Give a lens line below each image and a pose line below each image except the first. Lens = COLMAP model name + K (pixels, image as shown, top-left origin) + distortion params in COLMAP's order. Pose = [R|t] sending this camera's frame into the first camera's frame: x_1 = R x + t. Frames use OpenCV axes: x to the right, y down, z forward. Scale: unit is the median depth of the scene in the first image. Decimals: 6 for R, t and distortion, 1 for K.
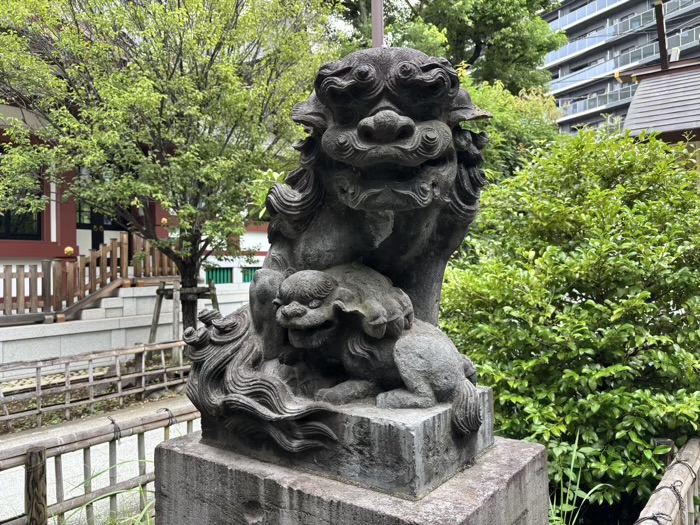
lens RADIAL K [[530.9, 0, 353.5], [0, 530.9, 262.7], [0, 0, 1]] dist [0.067613, -0.095283]
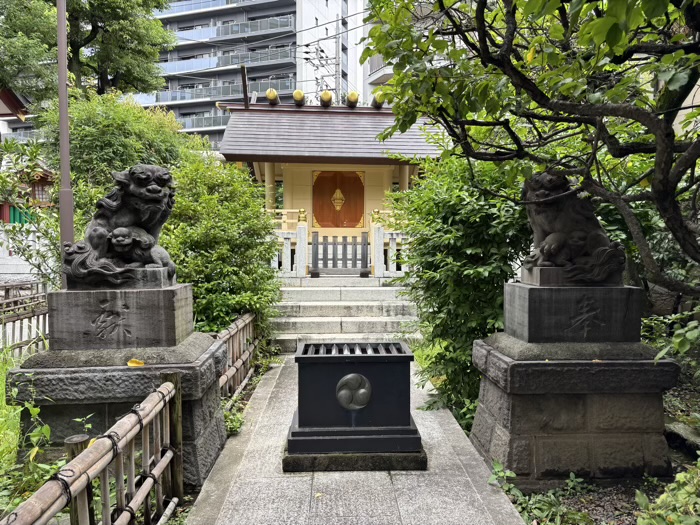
lens RADIAL K [[530.9, 0, 353.5], [0, 530.9, 262.7], [0, 0, 1]] dist [0.067613, -0.095283]
pose [[0.763923, -0.013600, 0.645164, -0.422749], [-0.013733, 0.999209, 0.037324, 0.033097], [-0.645162, -0.037373, 0.763132, -0.906562]]
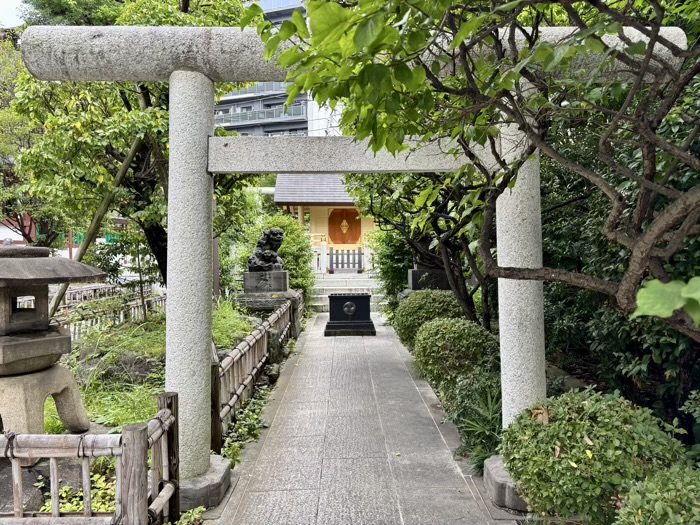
lens RADIAL K [[530.9, 0, 353.5], [0, 530.9, 262.7], [0, 0, 1]] dist [0.067613, -0.095283]
pose [[0.774800, -0.011453, 0.632103, -1.812733], [-0.001884, 0.999790, 0.020425, 0.015207], [-0.632204, -0.017017, 0.774615, -2.694678]]
